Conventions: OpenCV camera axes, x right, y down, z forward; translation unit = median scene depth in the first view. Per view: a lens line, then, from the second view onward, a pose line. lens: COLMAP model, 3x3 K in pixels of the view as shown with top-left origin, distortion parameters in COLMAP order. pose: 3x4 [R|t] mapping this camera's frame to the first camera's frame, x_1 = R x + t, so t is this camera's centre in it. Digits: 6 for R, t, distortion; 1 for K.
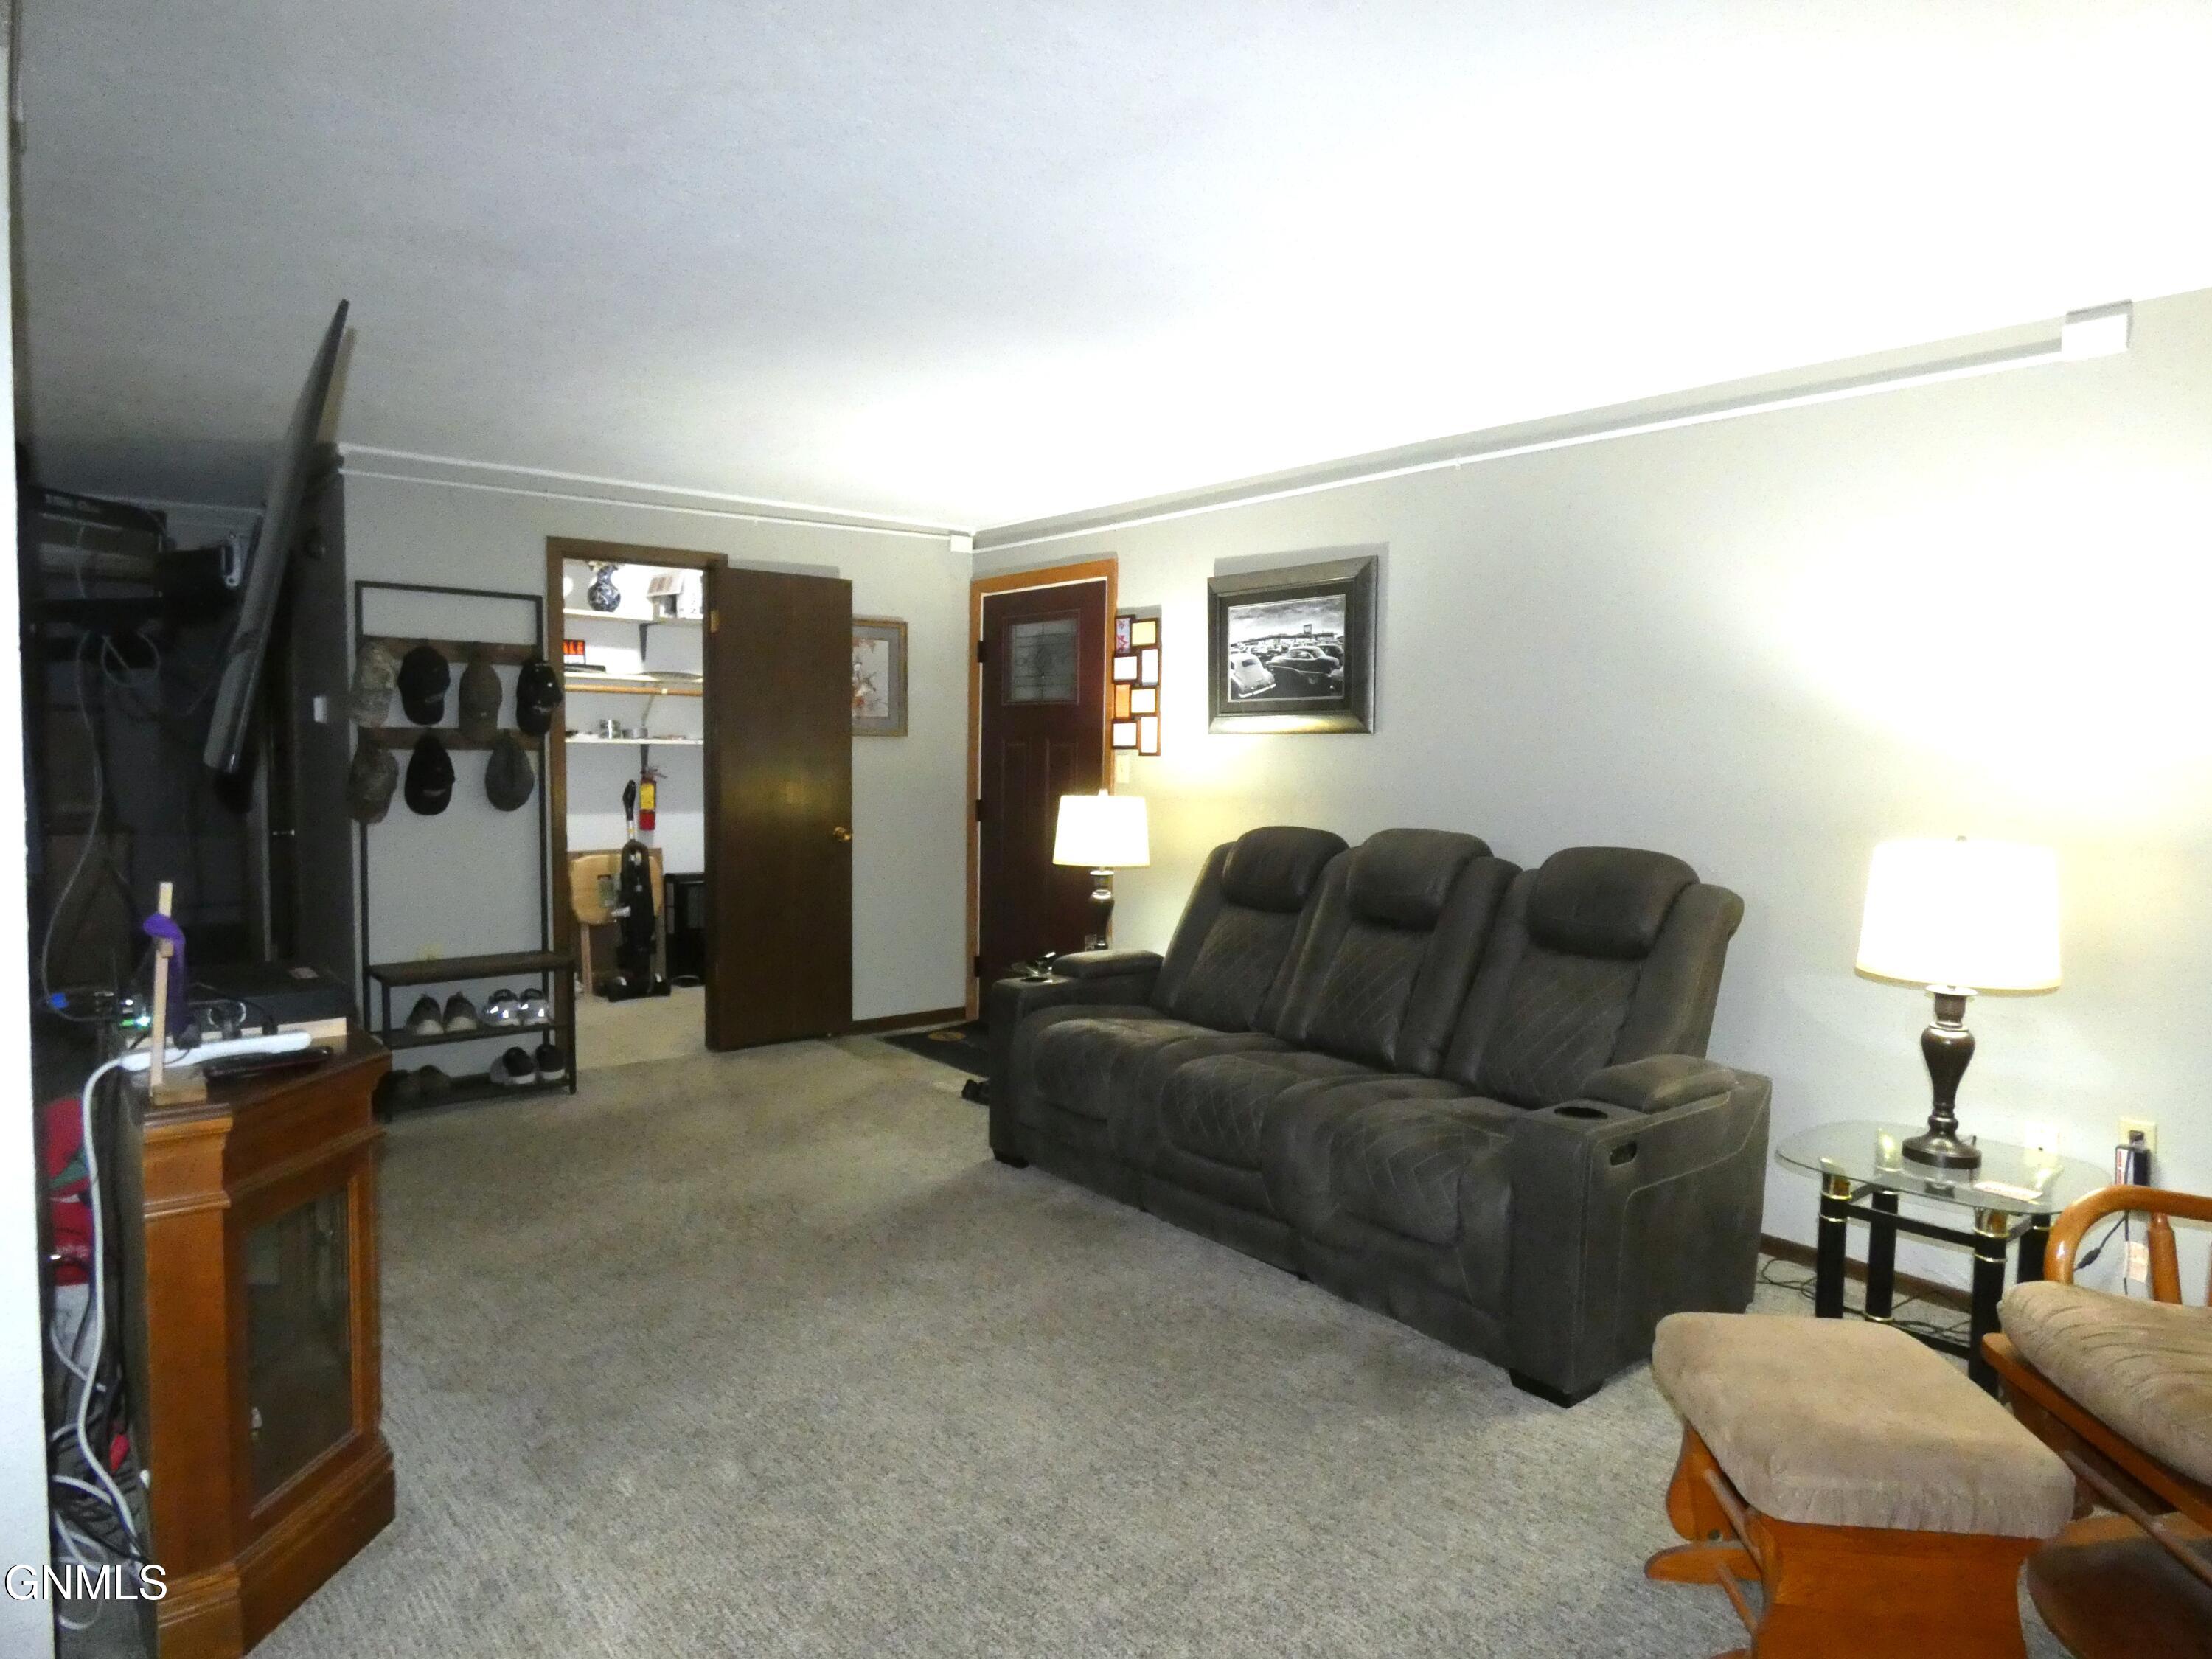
lens RADIAL K [[1319.2, 0, 1112.6], [0, 1319.2, 827.6], [0, 0, 1]] dist [0.000490, -0.008292]
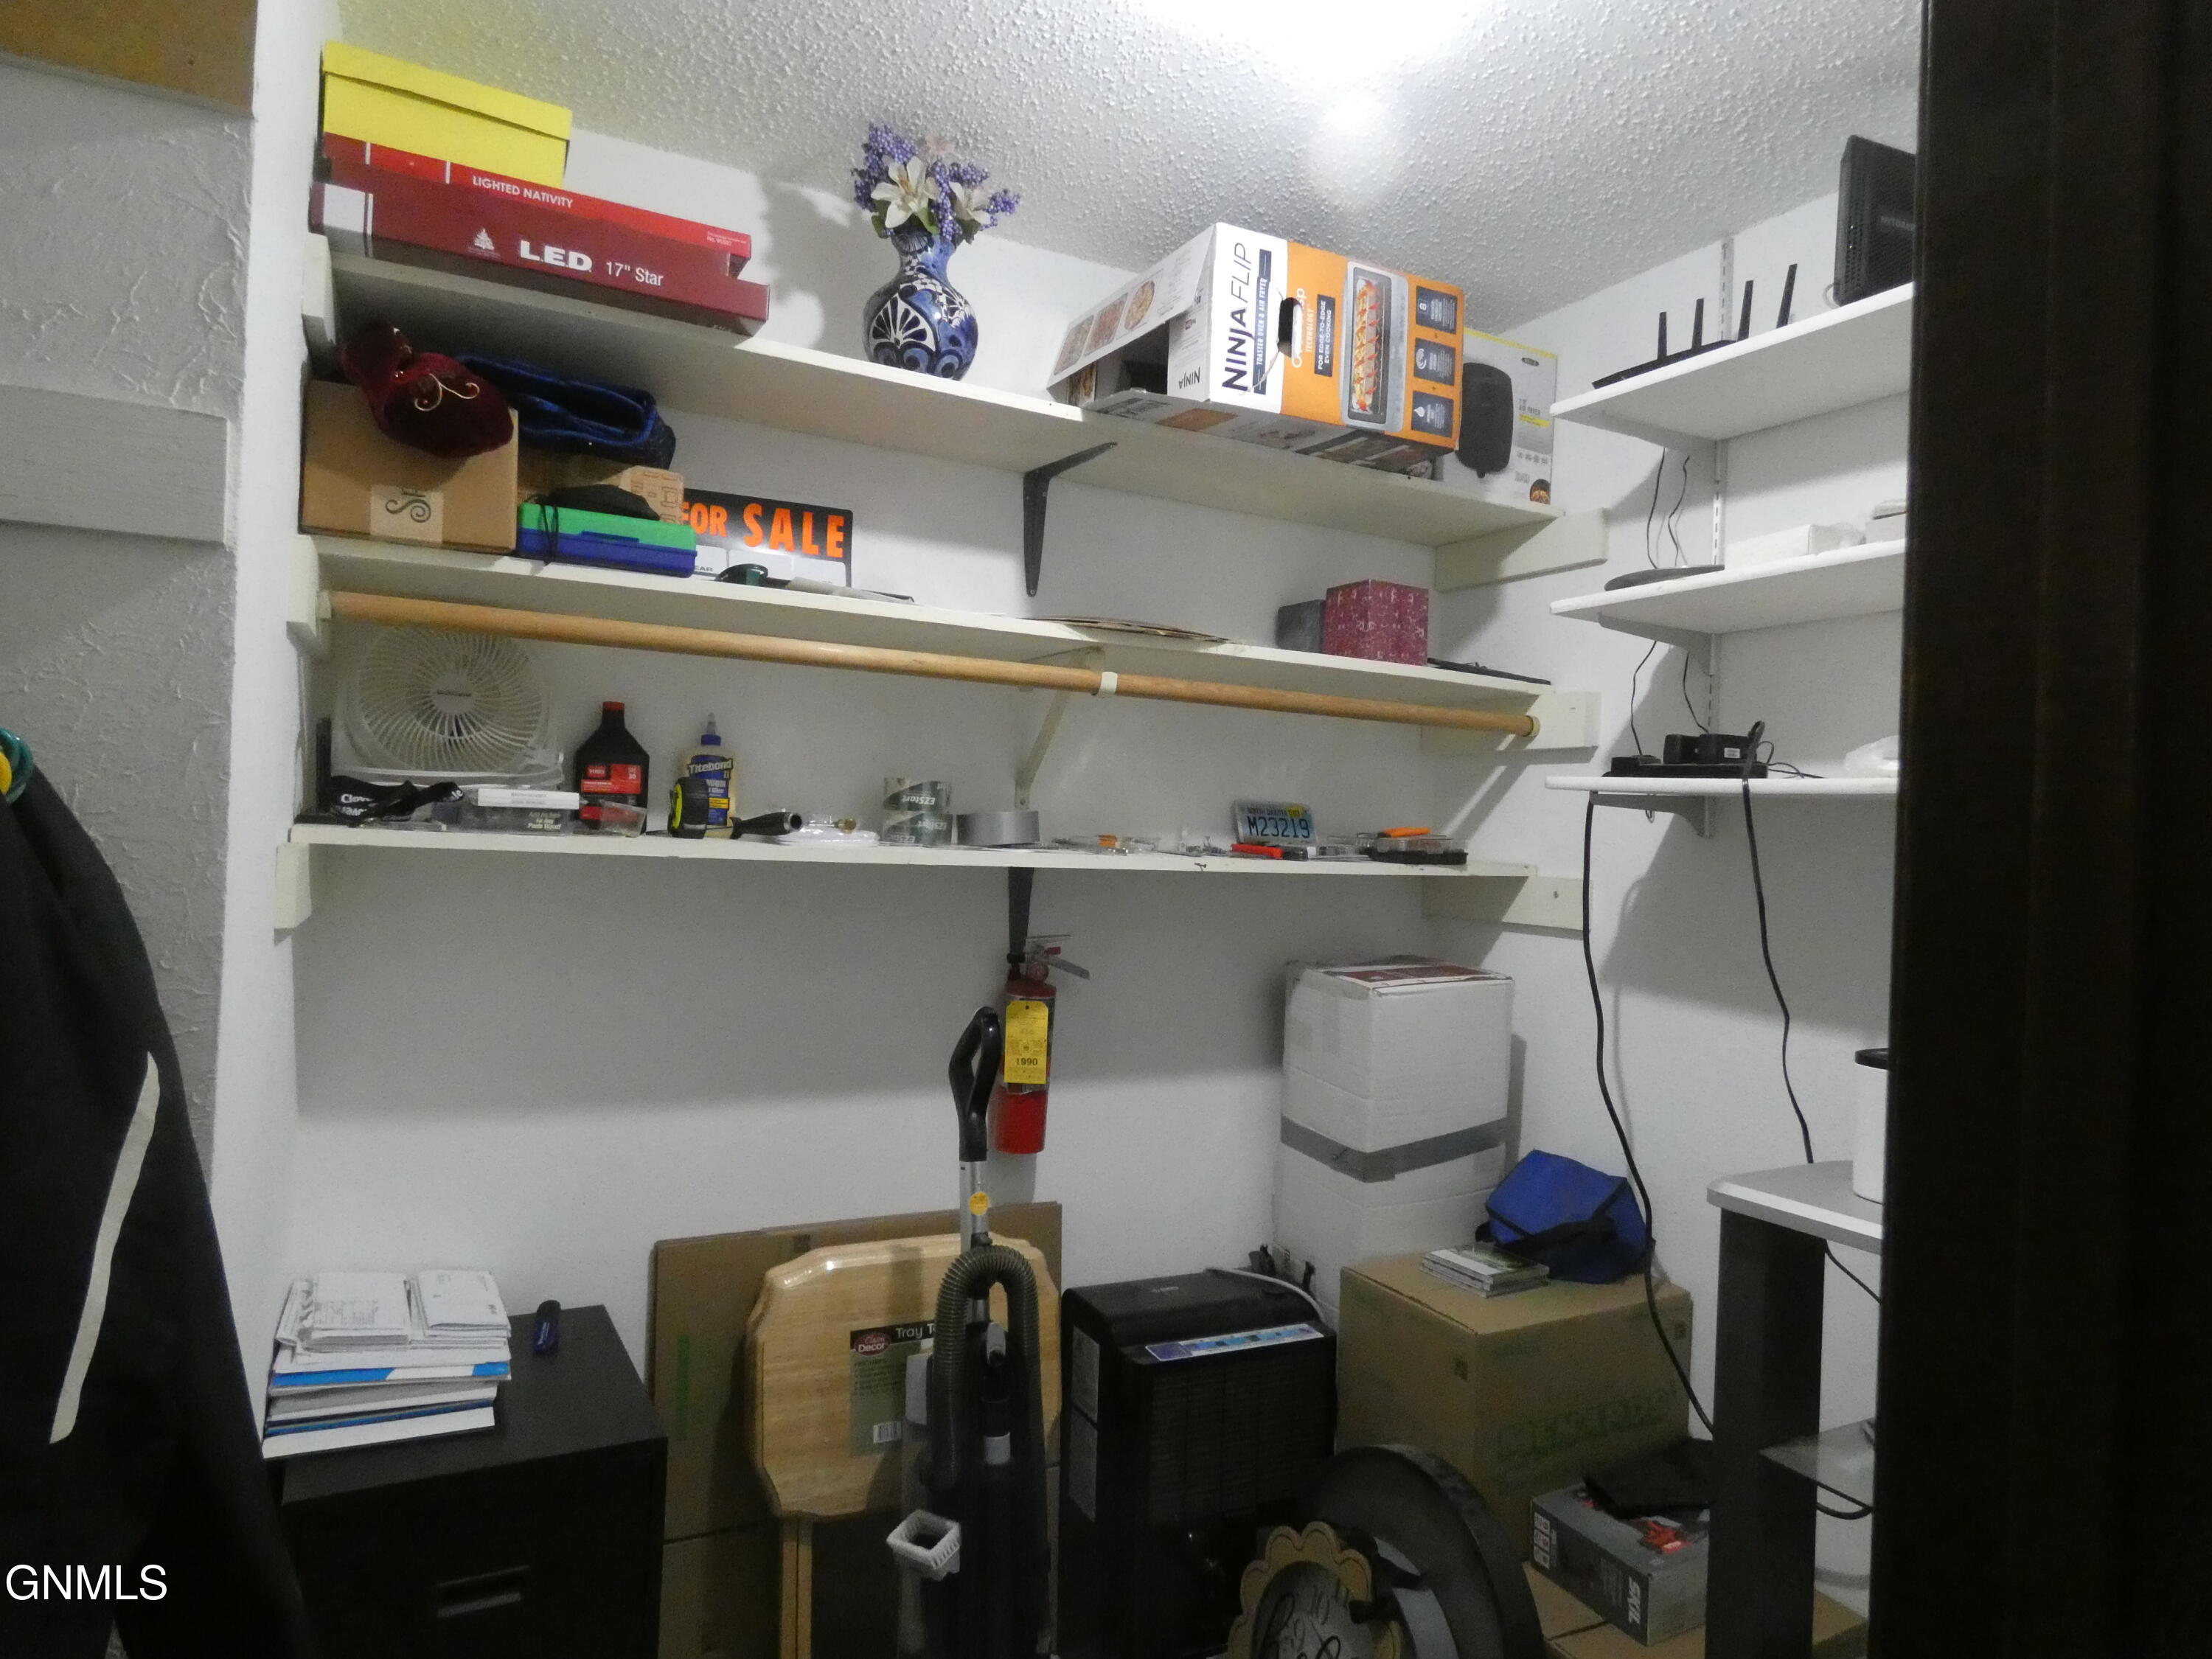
lens RADIAL K [[1319.2, 0, 1099.1], [0, 1319.2, 832.0], [0, 0, 1]] dist [0.000490, -0.008292]
pose [[0.974613, 0.024342, -0.222569, -0.276017], [-0.038244, 0.997562, -0.058367, -0.054864], [0.220605, 0.065398, 0.973168, 0.722786]]
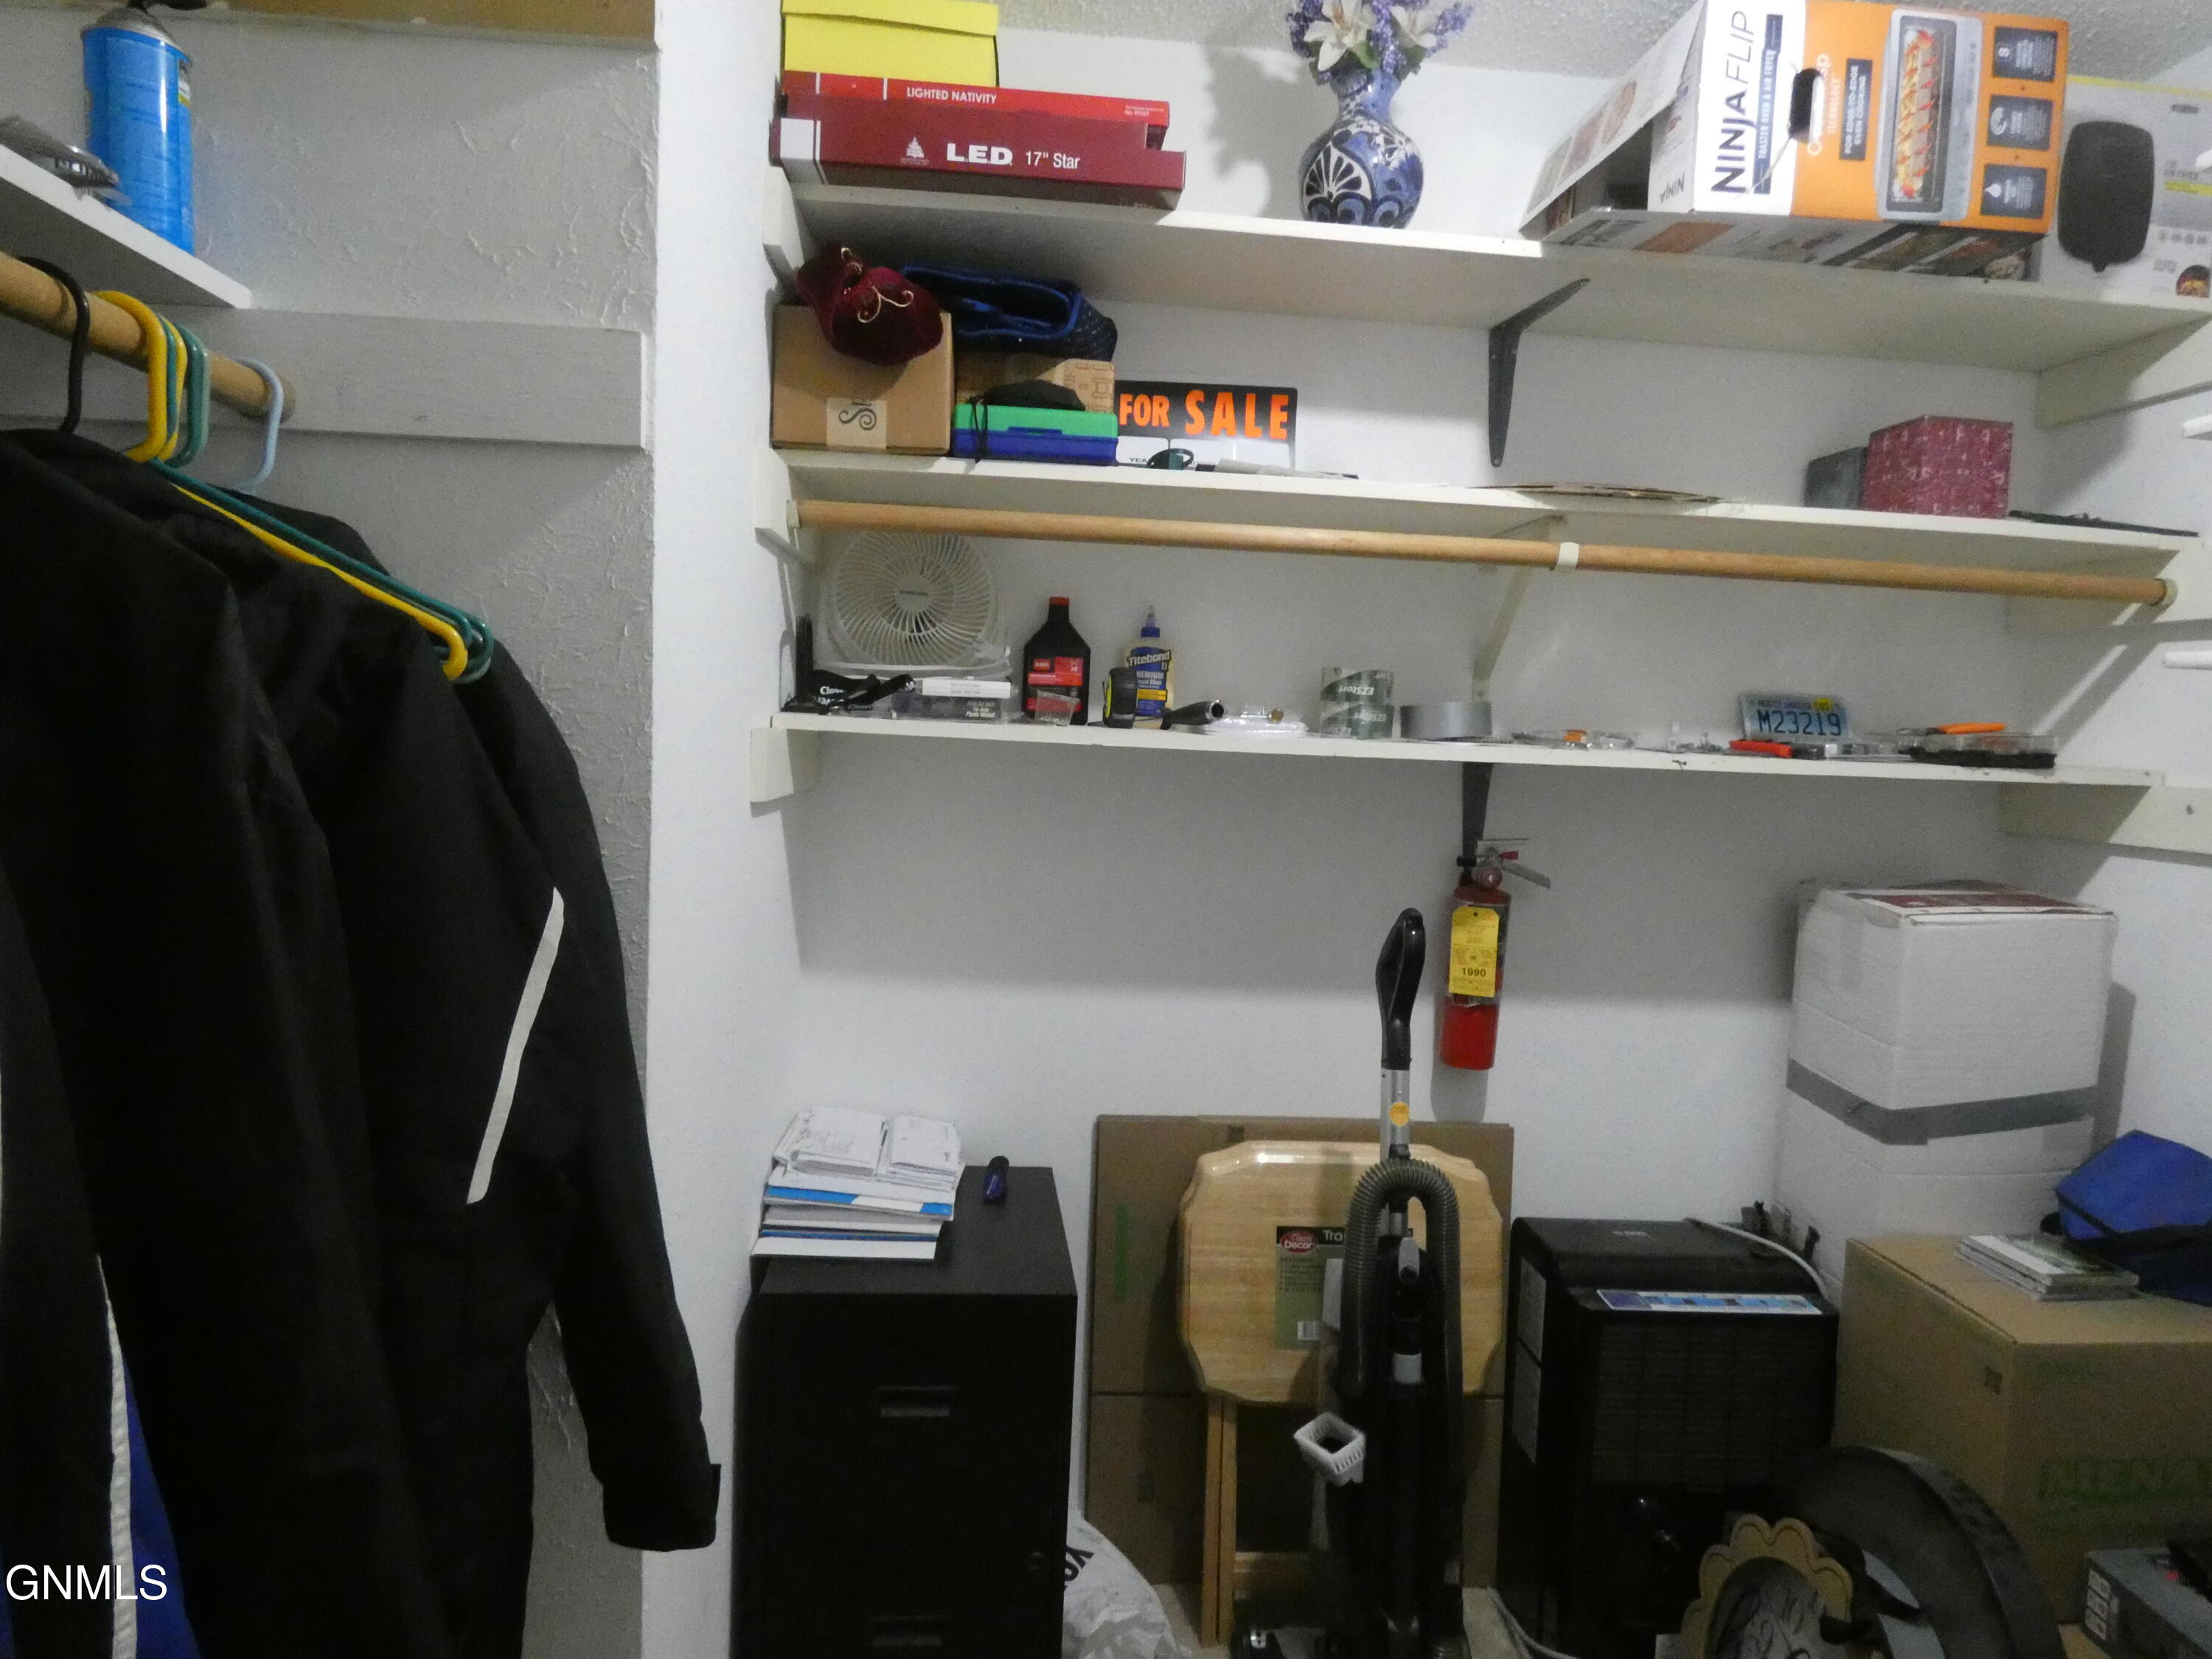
lens RADIAL K [[1319.2, 0, 1108.6], [0, 1319.2, 826.8], [0, 0, 1]] dist [0.000490, -0.008292]
pose [[0.810307, 0.067062, -0.582155, -0.259384], [-0.064619, 0.997597, 0.024977, -0.052449], [0.582432, 0.017379, 0.812694, 0.741062]]
